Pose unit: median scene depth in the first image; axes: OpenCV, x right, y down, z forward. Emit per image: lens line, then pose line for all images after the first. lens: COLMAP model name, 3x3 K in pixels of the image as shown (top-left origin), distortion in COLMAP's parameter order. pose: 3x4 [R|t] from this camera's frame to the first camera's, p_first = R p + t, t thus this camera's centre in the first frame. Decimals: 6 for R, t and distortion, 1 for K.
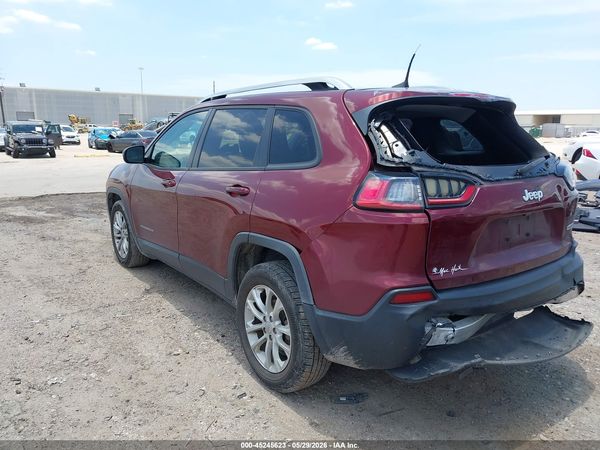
lens RADIAL K [[480.4, 0, 300.0], [0, 480.4, 225.0], [0, 0, 1]] dist [0.003515, -0.002473]
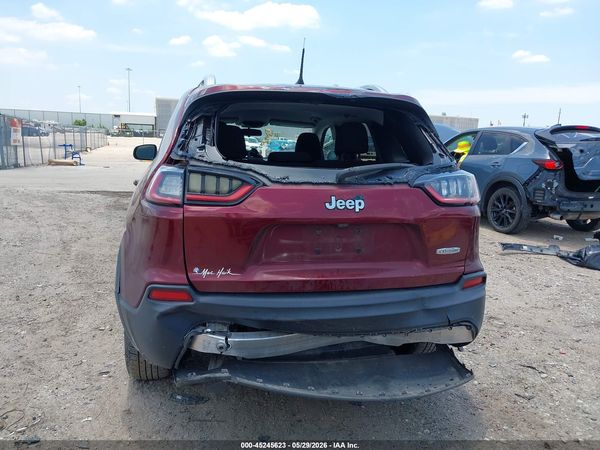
lens RADIAL K [[484.3, 0, 295.1], [0, 484.3, 225.6], [0, 0, 1]] dist [0.016386, -0.006136]
pose [[0.924442, 0.097764, -0.368578, 0.736047], [-0.109811, 0.993883, -0.011796, -0.003702], [0.365170, 0.051379, 0.929522, 0.161990]]
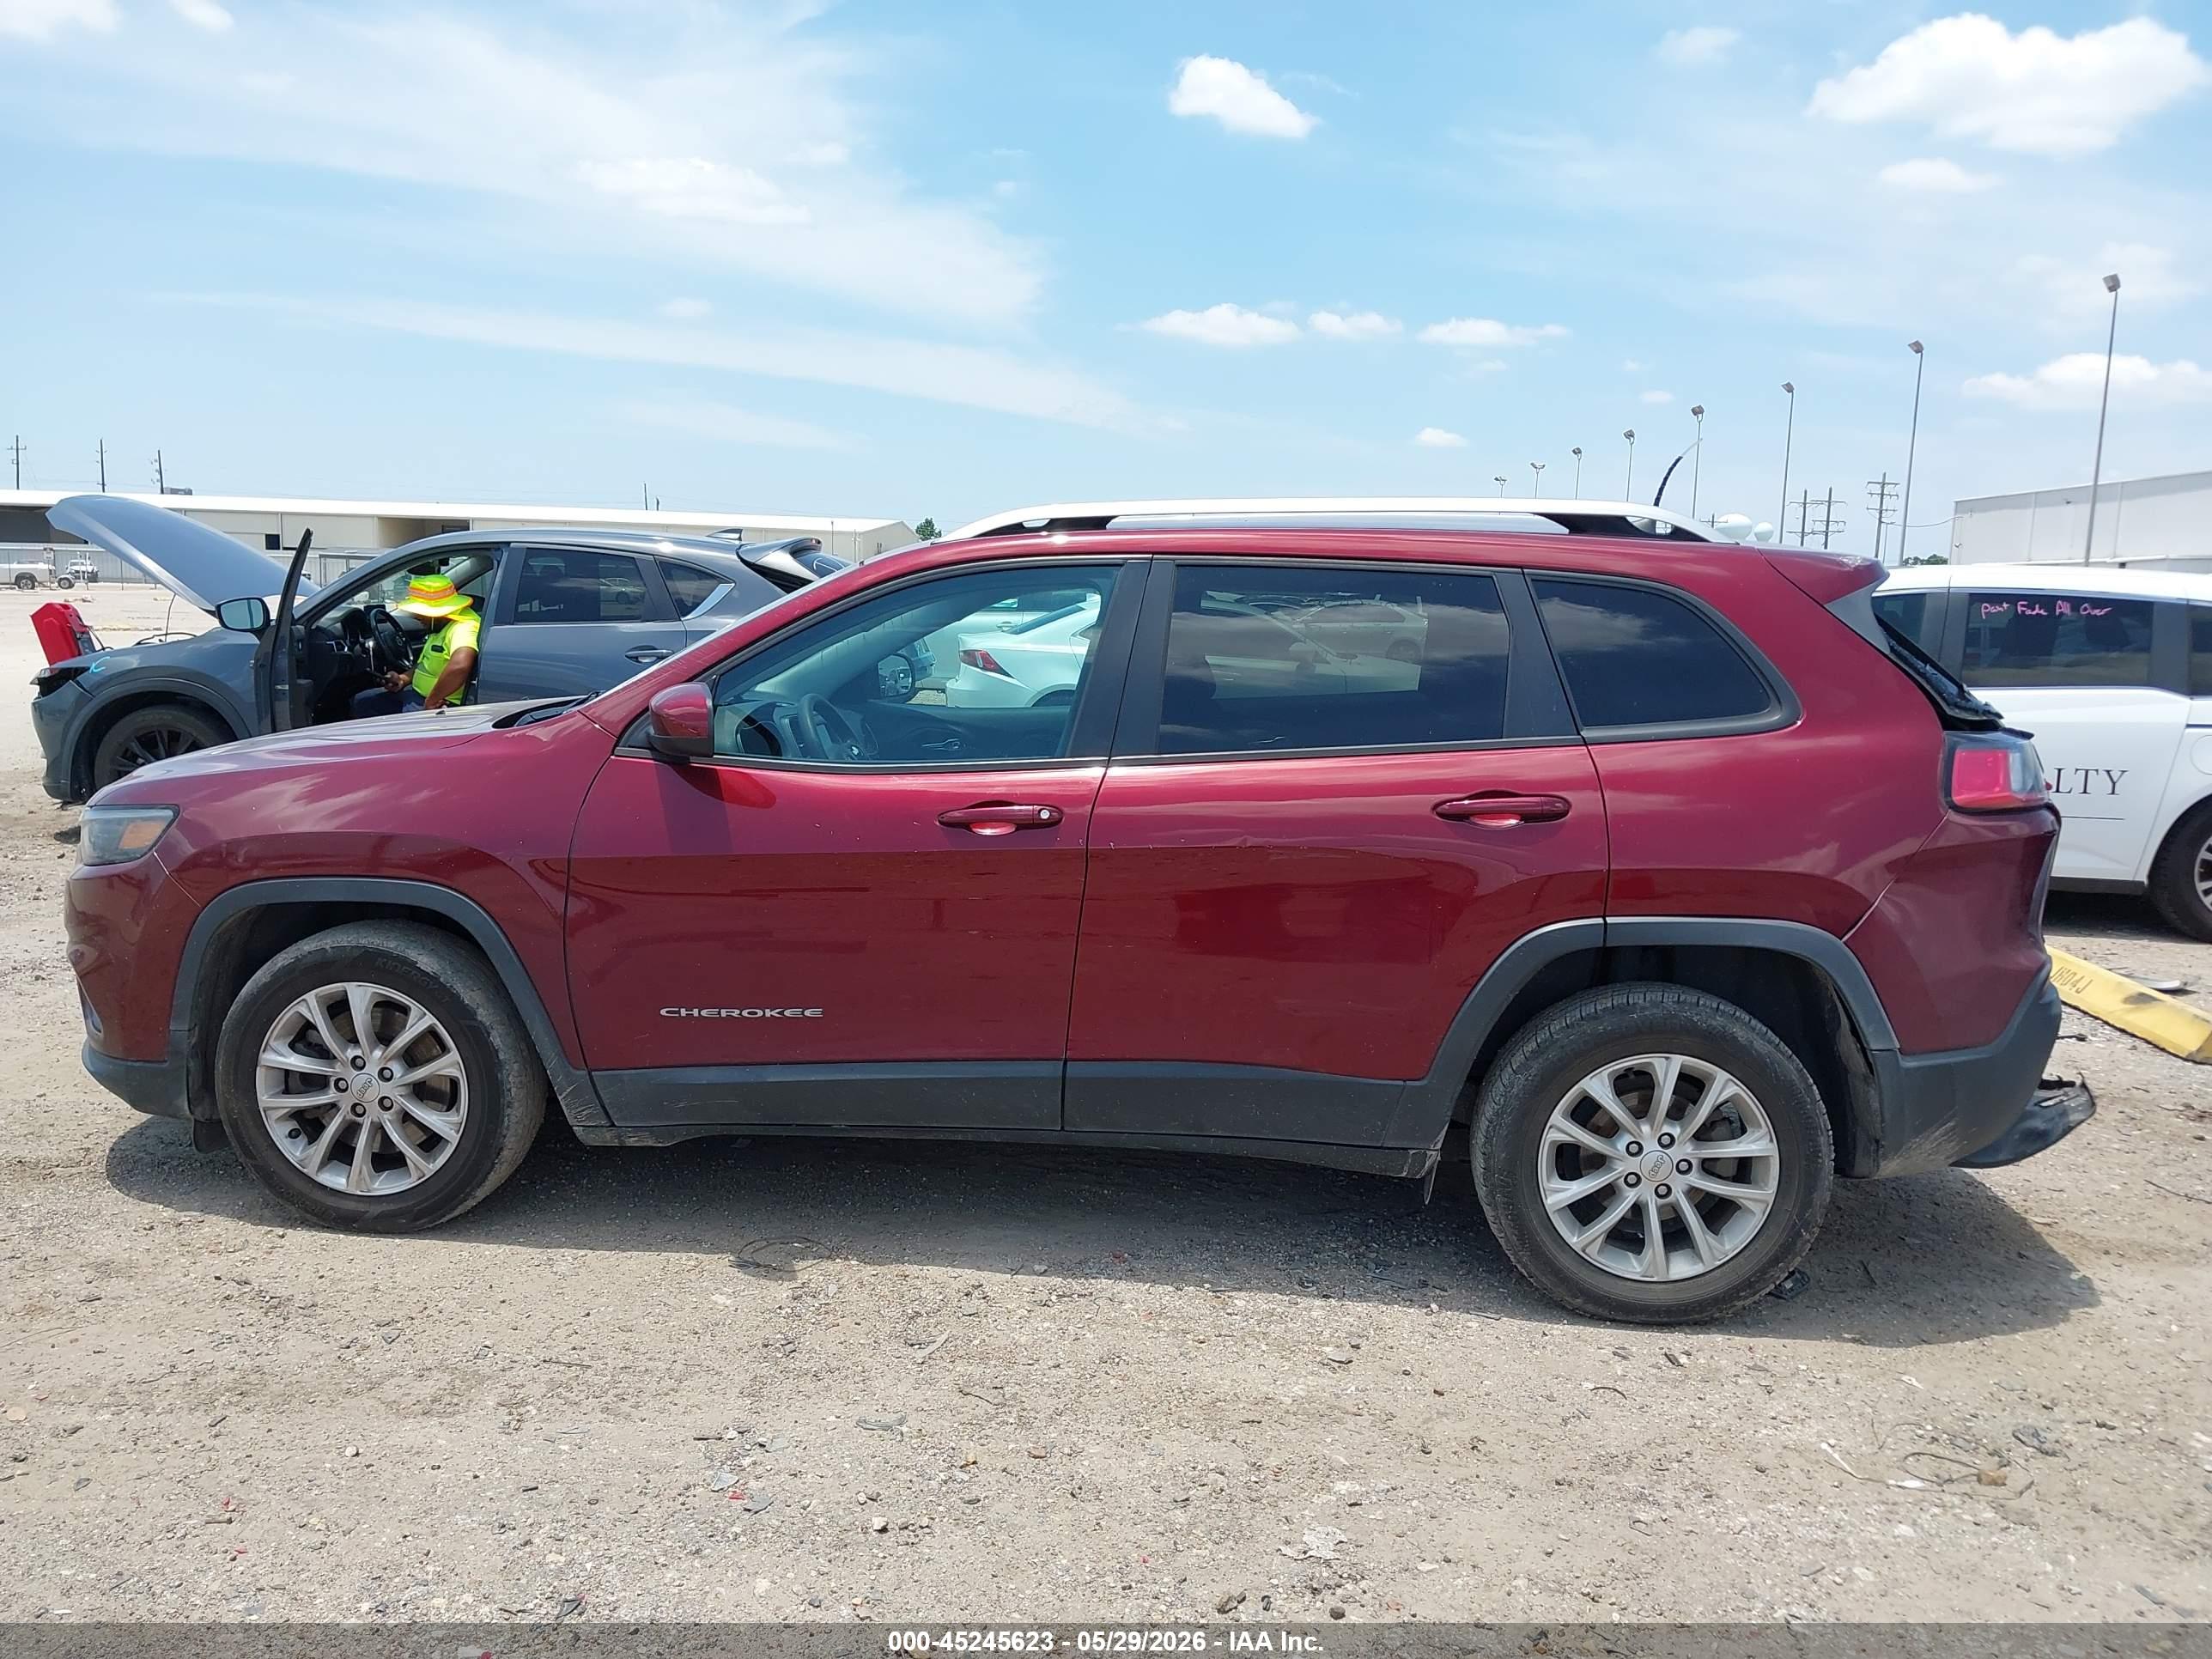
lens RADIAL K [[1785.5, 0, 1087.9], [0, 1785.5, 831.7], [0, 0, 1]] dist [0.016386, -0.006136]
pose [[0.648297, -0.096210, 0.755285, -1.629814], [0.132847, 0.991061, 0.012215, -0.140048], [-0.749709, 0.092419, 0.655283, 0.468171]]
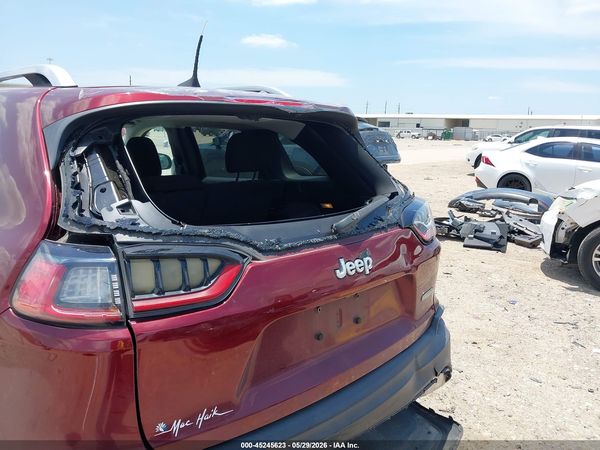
lens RADIAL K [[480.4, 0, 300.0], [0, 480.4, 225.0], [0, 0, 1]] dist [0.003515, -0.002473]
pose [[0.987858, -0.015241, 0.154608, 0.324515], [0.015255, 0.999883, 0.001092, -0.119206], [-0.154606, 0.001280, 0.987975, 0.406273]]
